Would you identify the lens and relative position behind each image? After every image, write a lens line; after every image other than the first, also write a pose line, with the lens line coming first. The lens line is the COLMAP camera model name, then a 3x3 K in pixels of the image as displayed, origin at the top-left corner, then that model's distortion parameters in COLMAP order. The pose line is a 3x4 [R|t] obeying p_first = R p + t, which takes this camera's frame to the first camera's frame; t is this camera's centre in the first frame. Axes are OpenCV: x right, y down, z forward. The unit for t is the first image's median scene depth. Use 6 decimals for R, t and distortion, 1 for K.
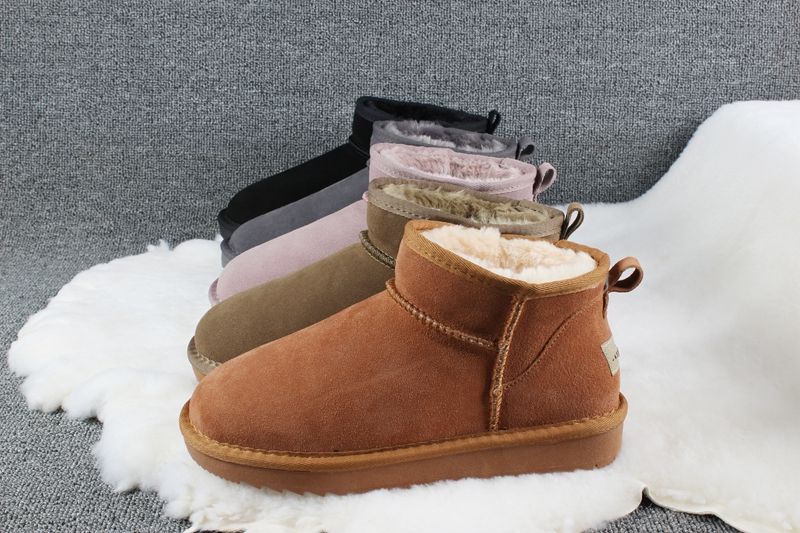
lens RADIAL K [[1207.4, 0, 399.5], [0, 1207.4, 261.7], [0, 0, 1]] dist [0.008599, 0.000000]
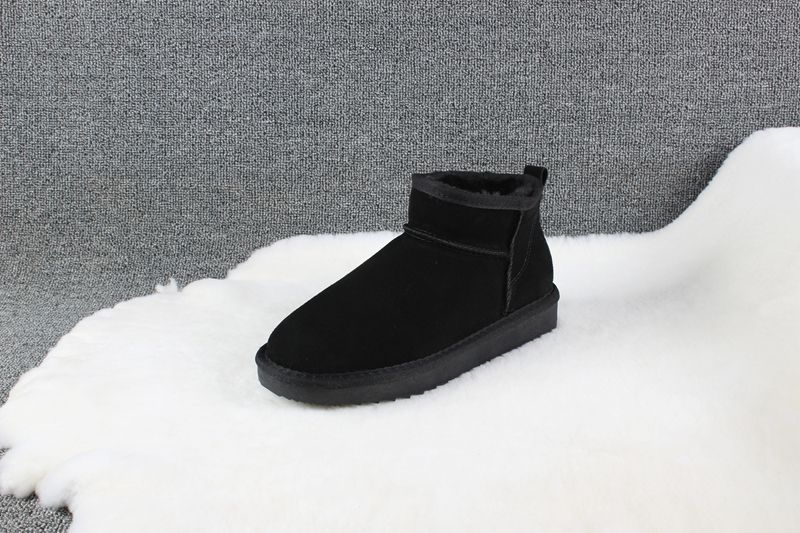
lens RADIAL K [[1068.6, 0, 401.8], [0, 1068.6, 261.6], [0, 0, 1]] dist [-0.025278, 0.000000]
pose [[0.998587, -0.004064, -0.052987, 0.033098], [0.006248, 0.999135, 0.041120, -0.062780], [0.052774, -0.041393, 0.997748, 0.139334]]
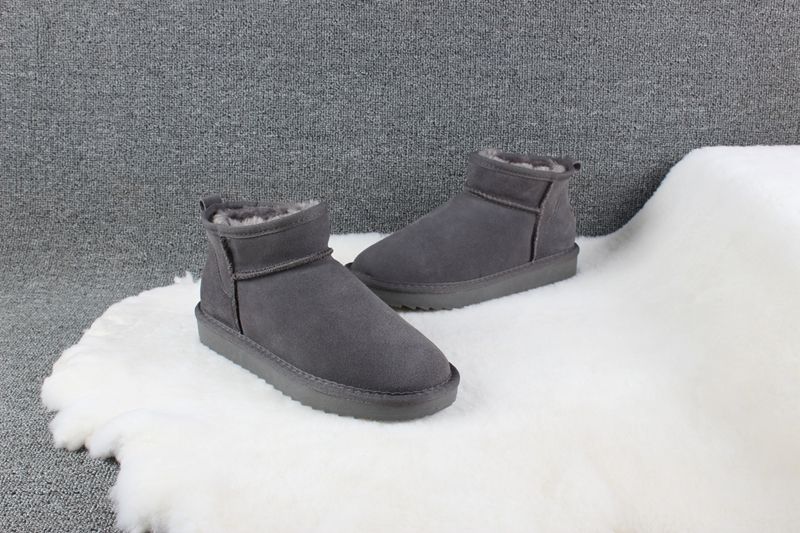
lens RADIAL K [[1006.8, 0, 399.0], [0, 1006.8, 260.8], [0, 0, 1]] dist [-0.040988, 0.000000]
pose [[0.999847, 0.003428, -0.017142, 0.013533], [-0.002993, 0.999673, 0.025381, -0.049557], [0.017224, -0.025325, 0.999531, 0.070848]]
